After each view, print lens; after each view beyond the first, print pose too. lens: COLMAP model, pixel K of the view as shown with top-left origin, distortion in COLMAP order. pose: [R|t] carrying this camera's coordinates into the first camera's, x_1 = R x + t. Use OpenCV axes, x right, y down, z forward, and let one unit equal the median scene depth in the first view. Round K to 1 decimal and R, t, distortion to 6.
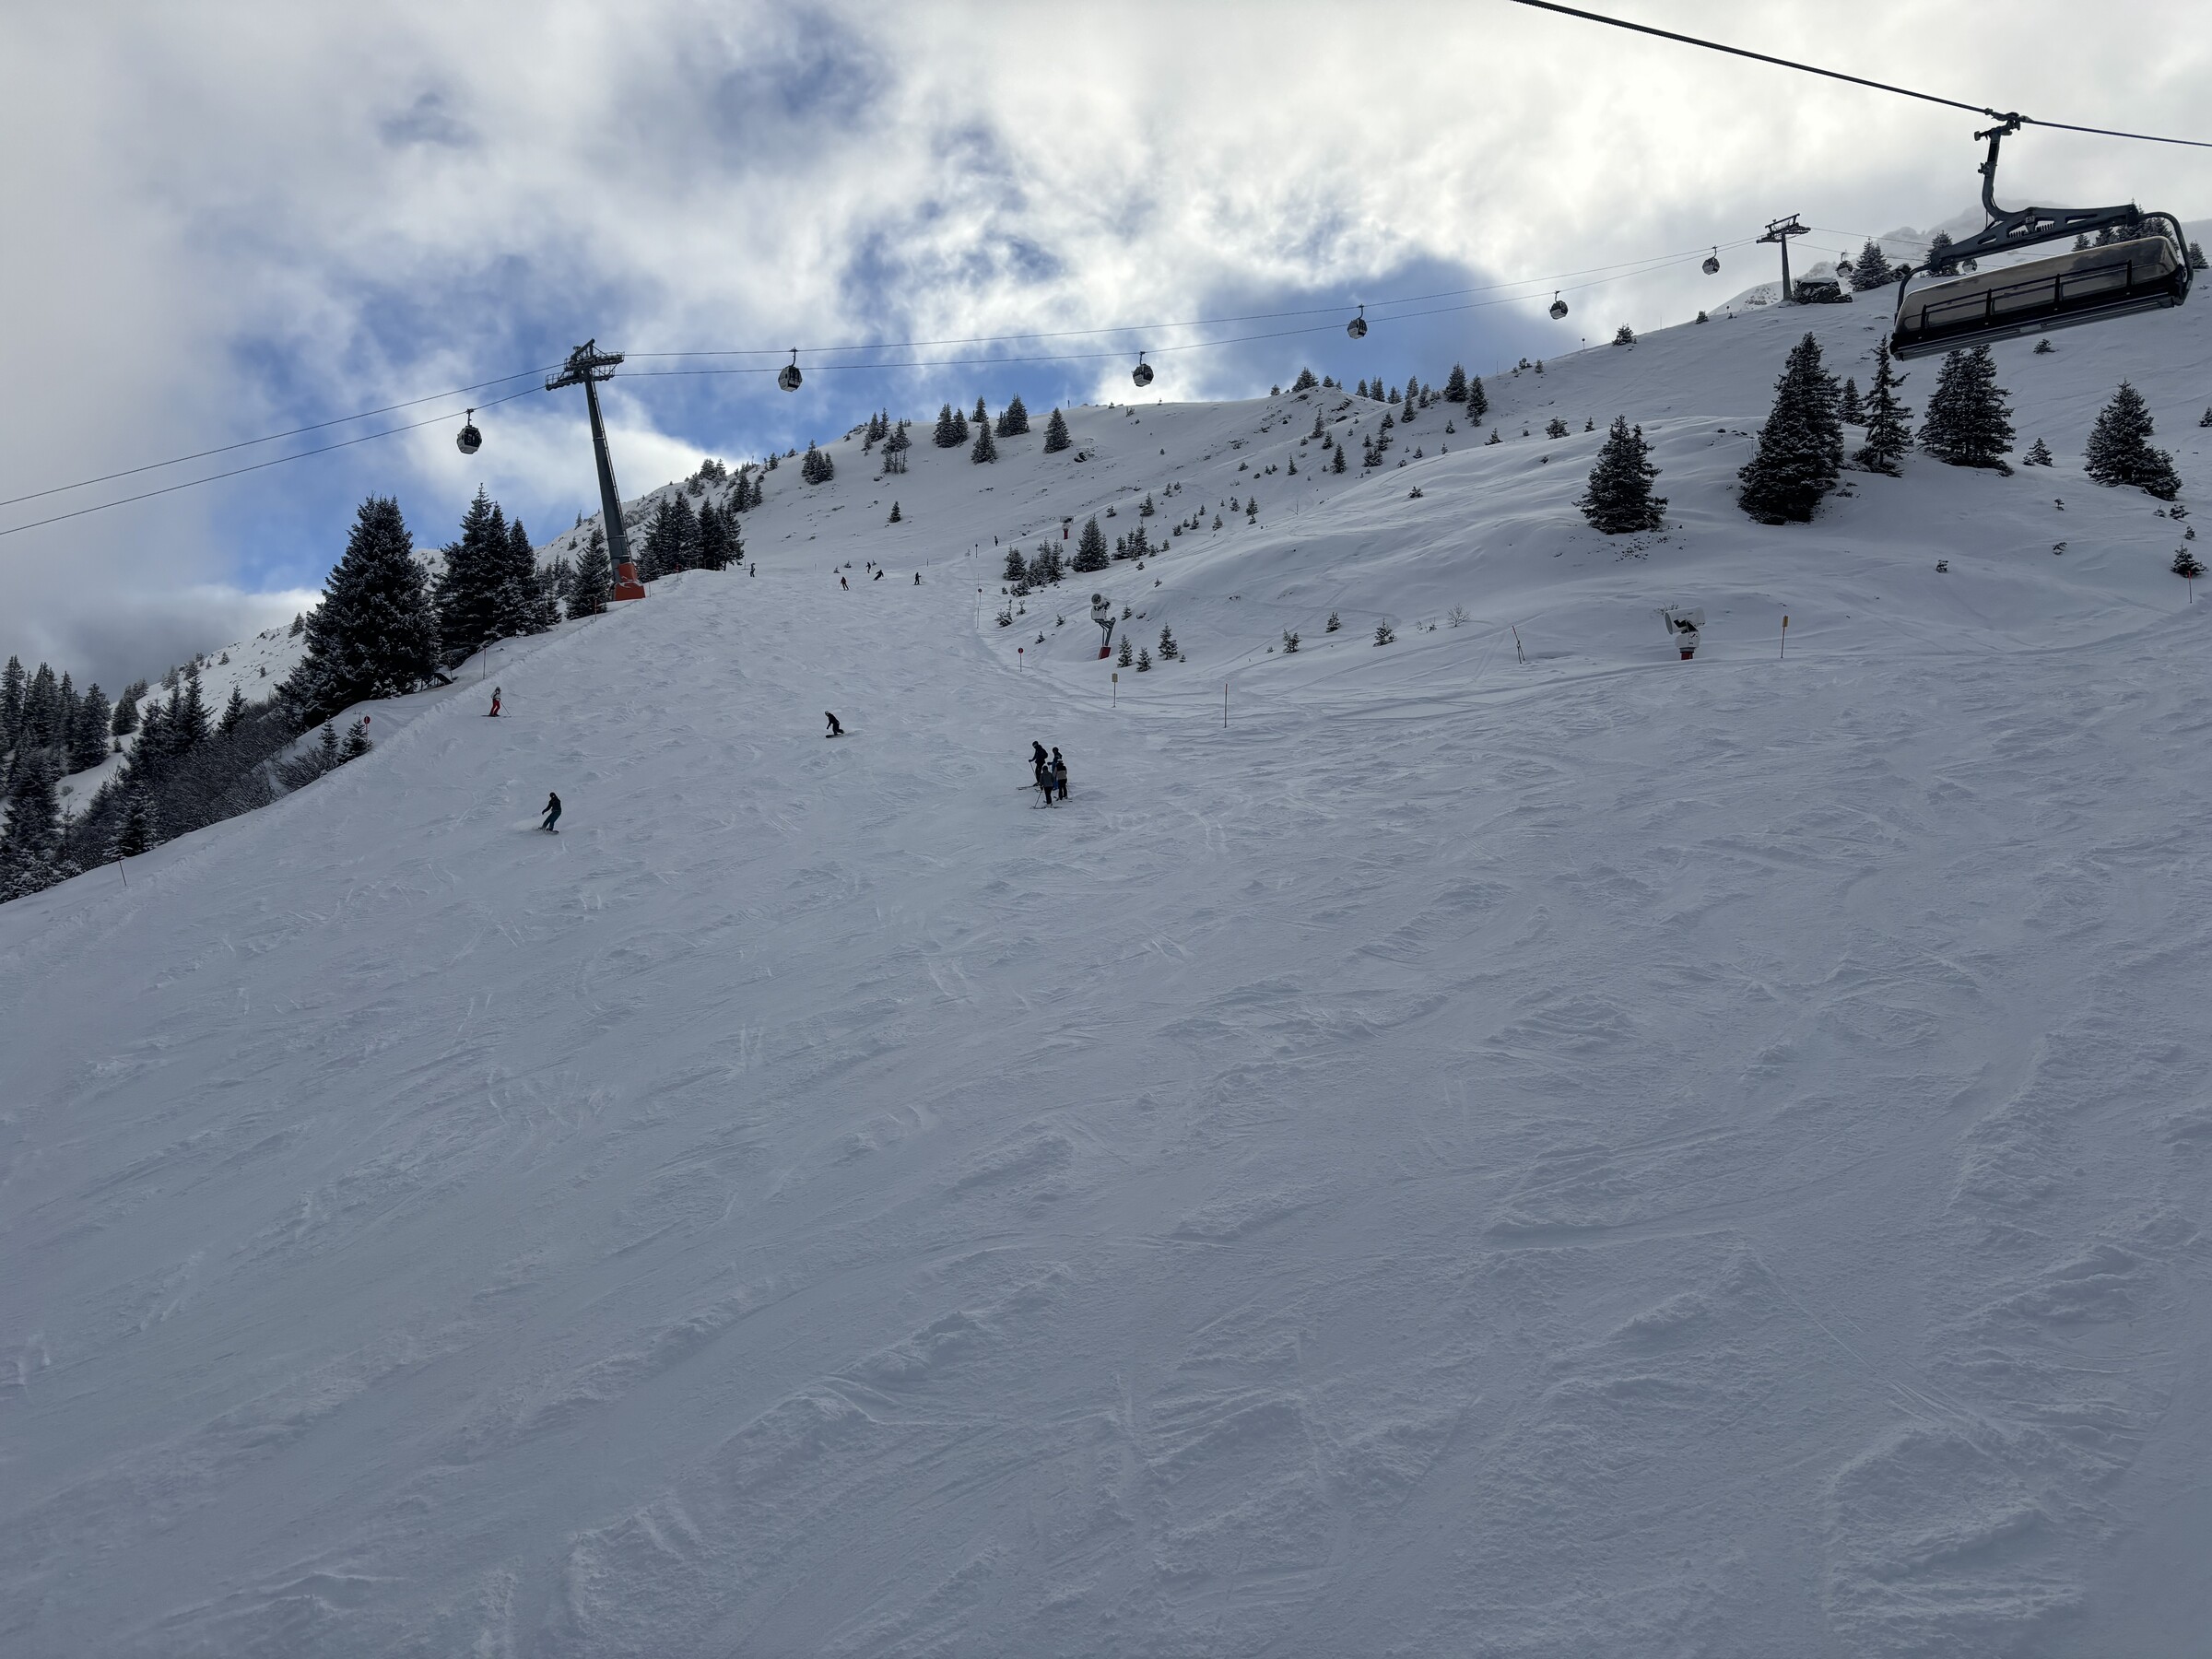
lens RADIAL K [[1614.1, 0, 1106.0], [0, 1614.1, 829.5], [0, 0, 1]] dist [-0.004748, -0.005967]
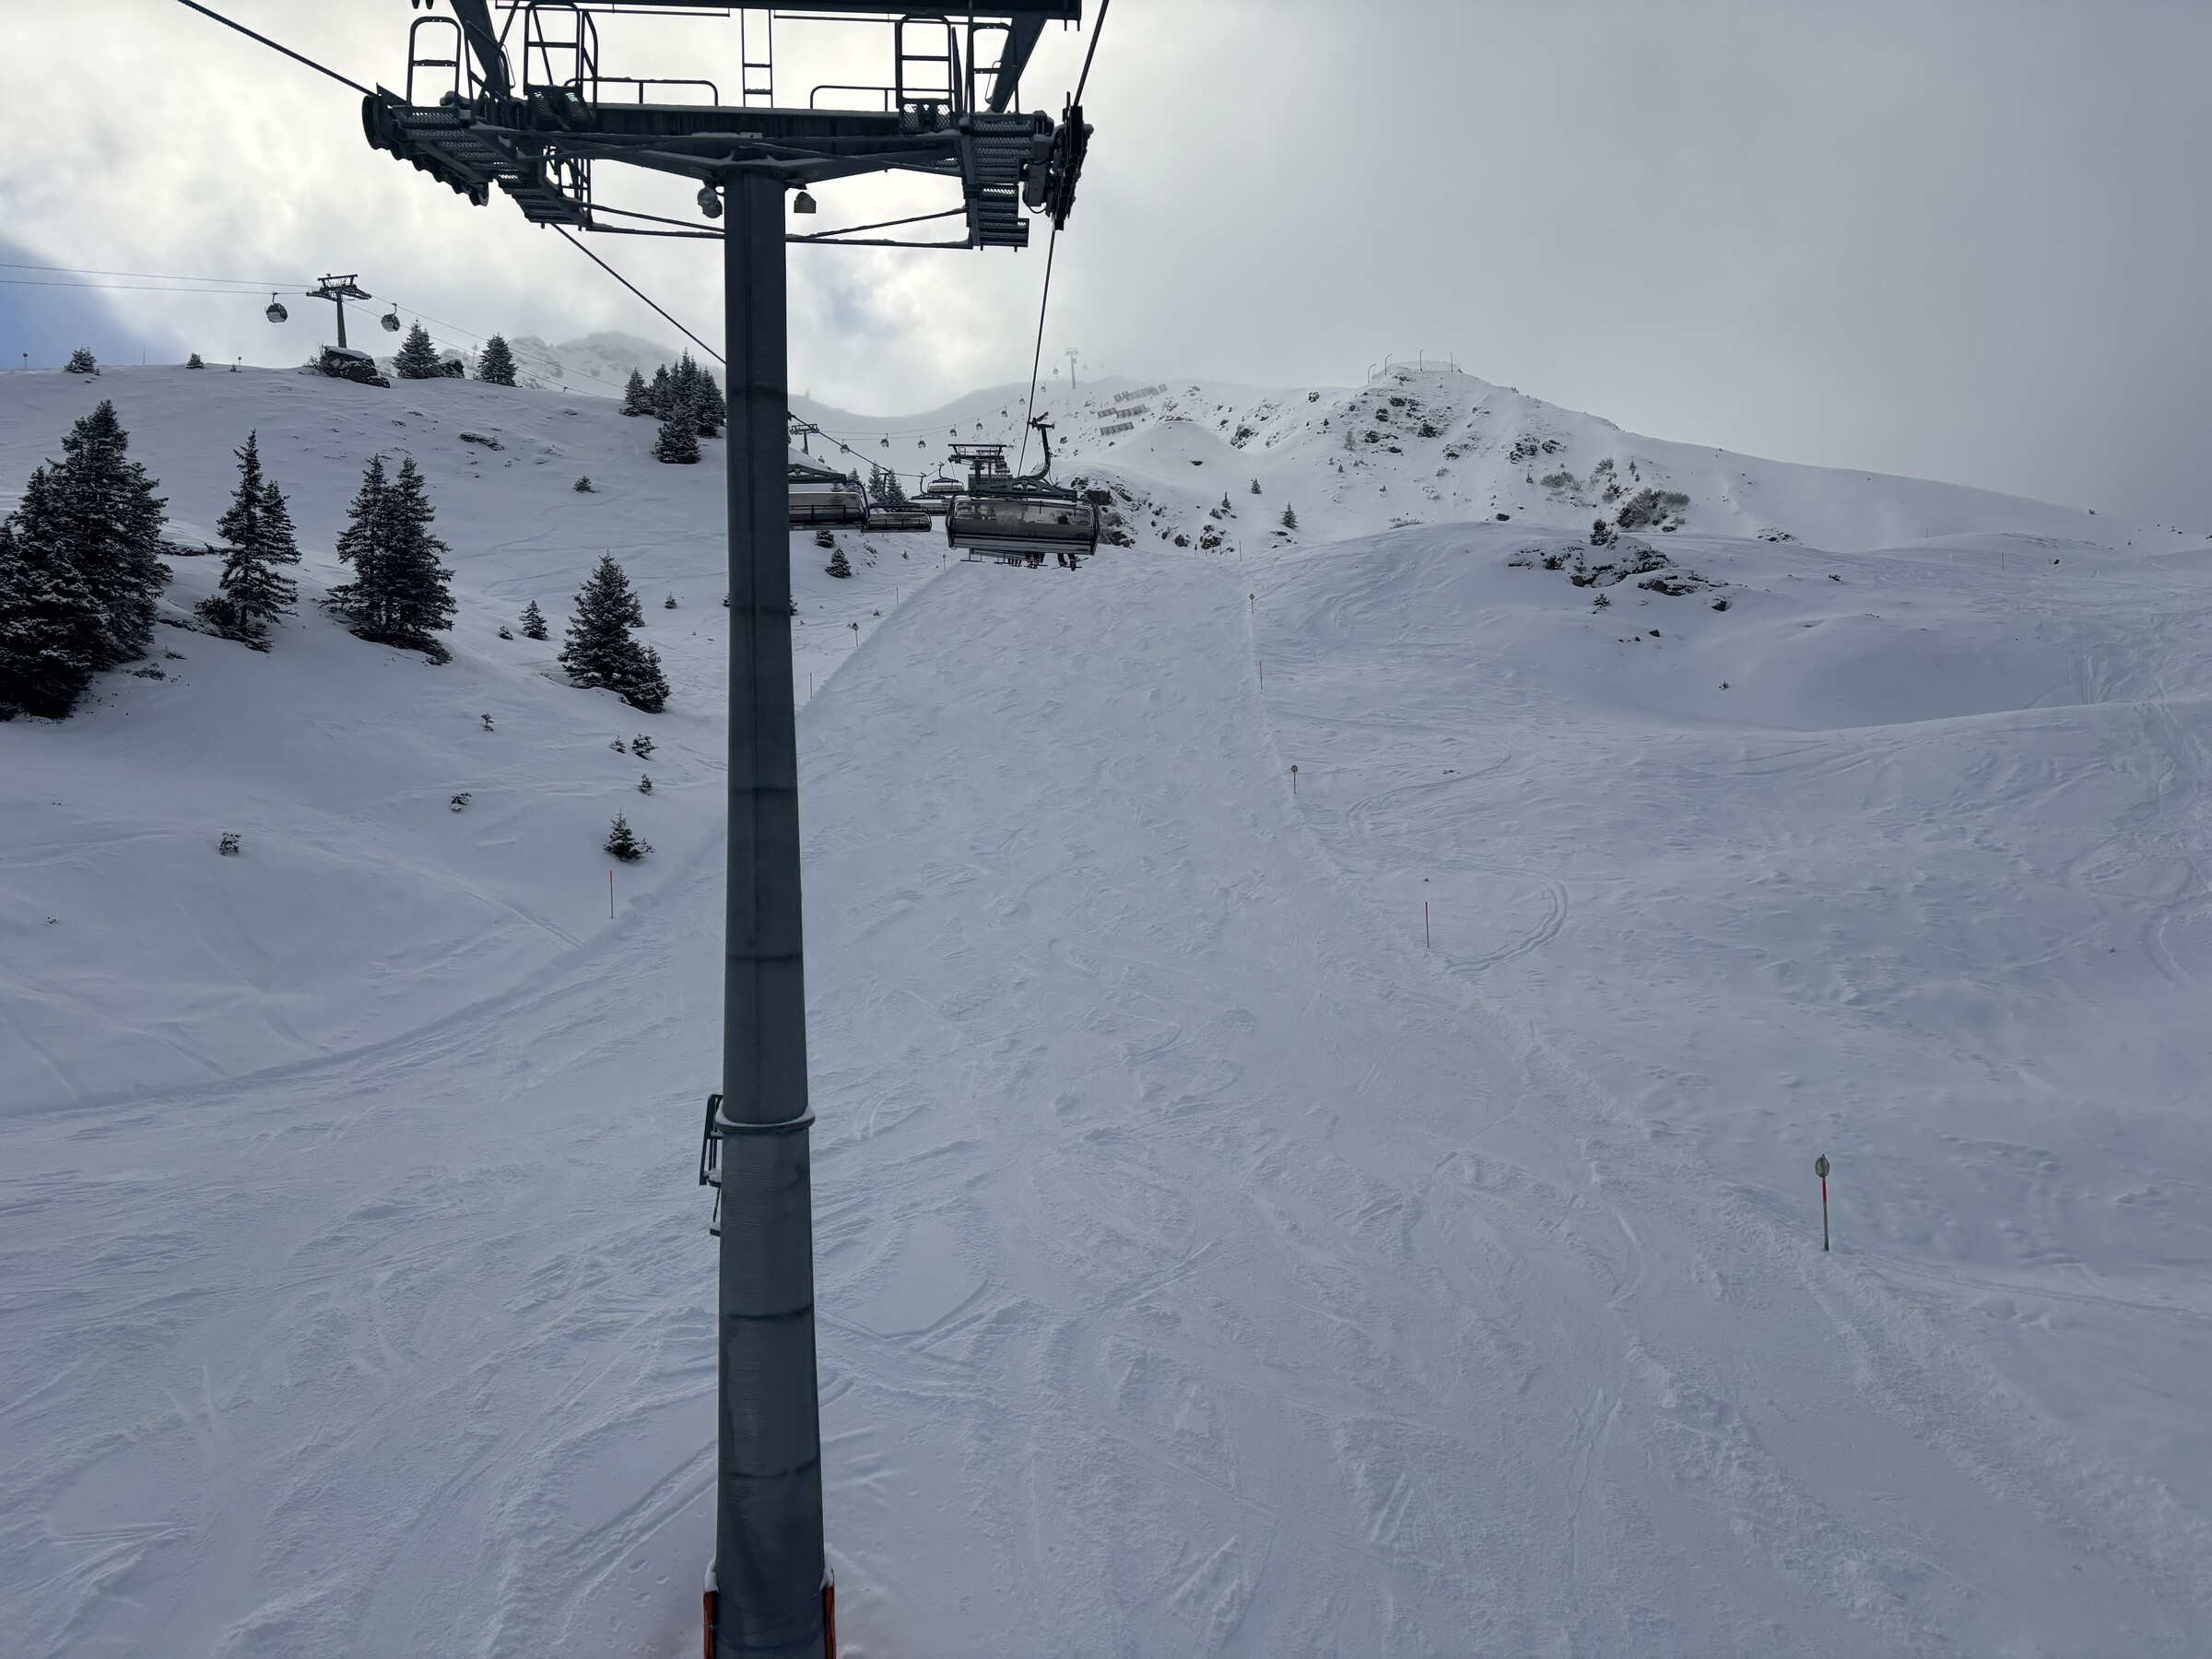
lens RADIAL K [[1662.0, 0, 1114.0], [0, 1662.0, 890.6], [0, 0, 1]] dist [0.000500, 0.008936]
pose [[0.697608, 0.016787, 0.716283, 0.234494], [-0.003018, 0.999785, -0.020491, -0.101739], [-0.716473, 0.012133, 0.697509, 0.263197]]
